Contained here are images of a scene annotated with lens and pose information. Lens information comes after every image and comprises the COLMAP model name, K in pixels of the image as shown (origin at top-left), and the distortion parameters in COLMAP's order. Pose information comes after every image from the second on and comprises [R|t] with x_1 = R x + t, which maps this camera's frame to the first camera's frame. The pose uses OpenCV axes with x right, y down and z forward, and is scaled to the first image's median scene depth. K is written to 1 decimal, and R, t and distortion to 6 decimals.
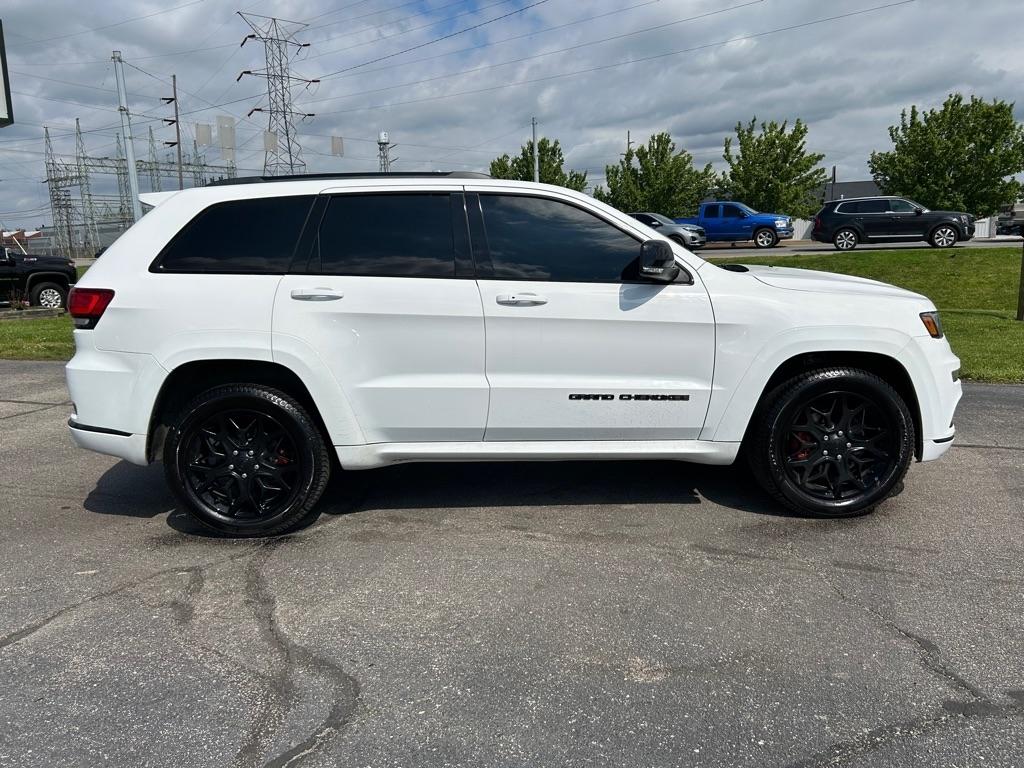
lens RADIAL K [[780.4, 0, 524.3], [0, 780.4, 410.9], [0, 0, 1]] dist [0.024113, -0.005242]
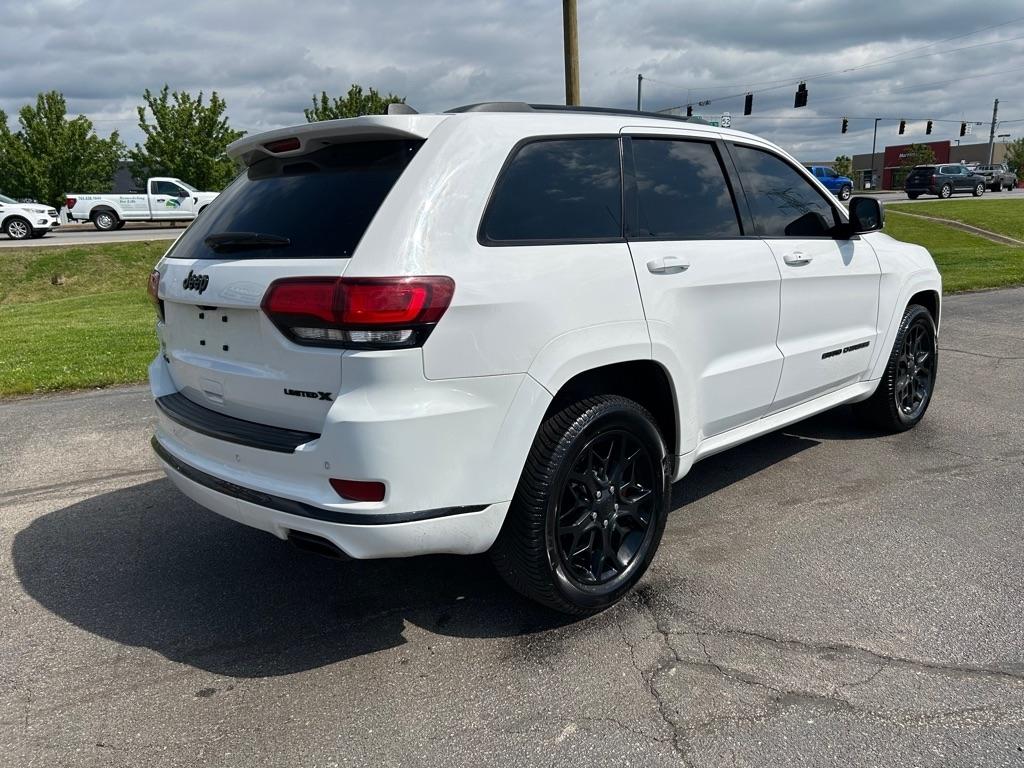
lens RADIAL K [[780.4, 0, 524.3], [0, 780.4, 410.9], [0, 0, 1]] dist [0.024113, -0.005242]
pose [[0.722290, -0.172925, 0.669623, -0.090263], [0.157520, 0.983921, 0.084180, -0.009455], [-0.673413, 0.044677, 0.737915, 0.053168]]
